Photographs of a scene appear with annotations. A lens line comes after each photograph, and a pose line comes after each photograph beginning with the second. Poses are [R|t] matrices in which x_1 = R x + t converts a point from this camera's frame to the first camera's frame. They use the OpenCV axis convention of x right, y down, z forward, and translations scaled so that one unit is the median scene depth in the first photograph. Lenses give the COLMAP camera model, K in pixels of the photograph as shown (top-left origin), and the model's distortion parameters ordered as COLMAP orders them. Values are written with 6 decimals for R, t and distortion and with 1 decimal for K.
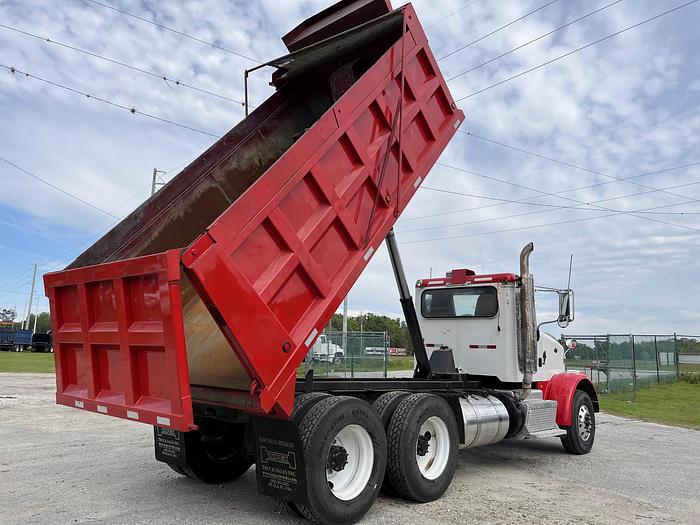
lens RADIAL K [[532.3, 0, 352.6], [0, 532.3, 266.9], [0, 0, 1]] dist [0.067127, -0.089874]
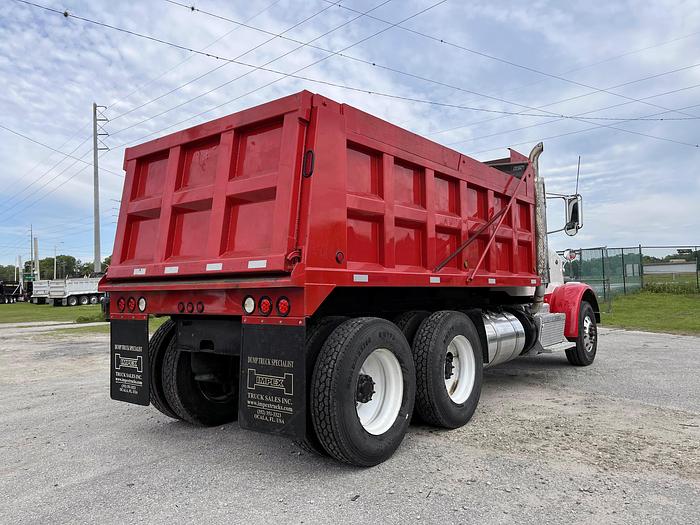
lens RADIAL K [[532.3, 0, 352.6], [0, 532.3, 266.9], [0, 0, 1]] dist [0.067127, -0.089874]
pose [[0.996047, -0.056215, 0.068770, -0.062258], [0.047201, 0.990866, 0.126321, 0.036672], [-0.075243, -0.122576, 0.989603, 0.118650]]
